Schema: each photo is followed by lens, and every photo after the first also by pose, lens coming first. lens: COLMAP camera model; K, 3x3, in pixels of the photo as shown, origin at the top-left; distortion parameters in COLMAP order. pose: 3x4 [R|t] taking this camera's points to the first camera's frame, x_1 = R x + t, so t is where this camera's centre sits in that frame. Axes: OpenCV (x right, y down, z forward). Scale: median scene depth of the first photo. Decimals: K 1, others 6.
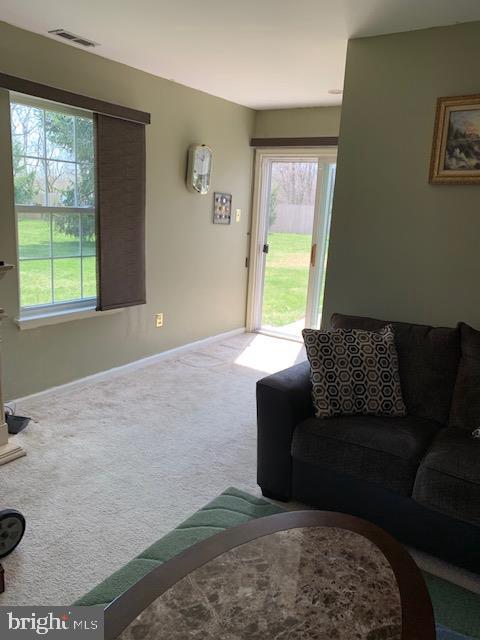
lens RADIAL K [[488.2, 0, 240.0], [0, 488.2, 320.0], [0, 0, 1]] dist [0.057737, -0.082922]
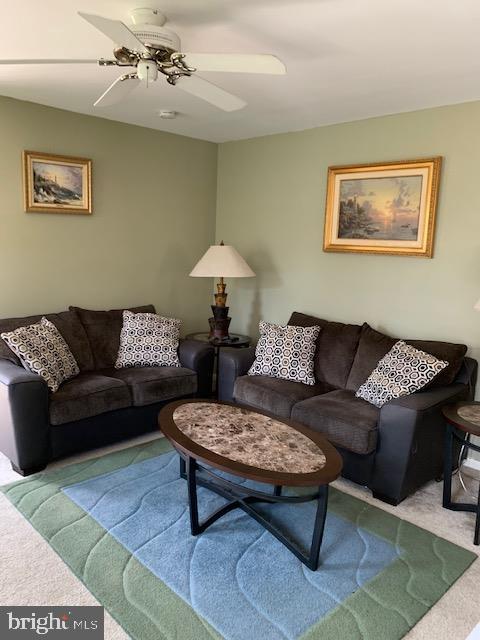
lens RADIAL K [[488.2, 0, 240.0], [0, 488.2, 320.0], [0, 0, 1]] dist [0.057737, -0.082922]
pose [[0.211249, -0.209298, 0.954761, -0.892716], [0.198191, 0.965686, 0.167842, -0.104242], [-0.957128, 0.153768, 0.245482, 0.153612]]
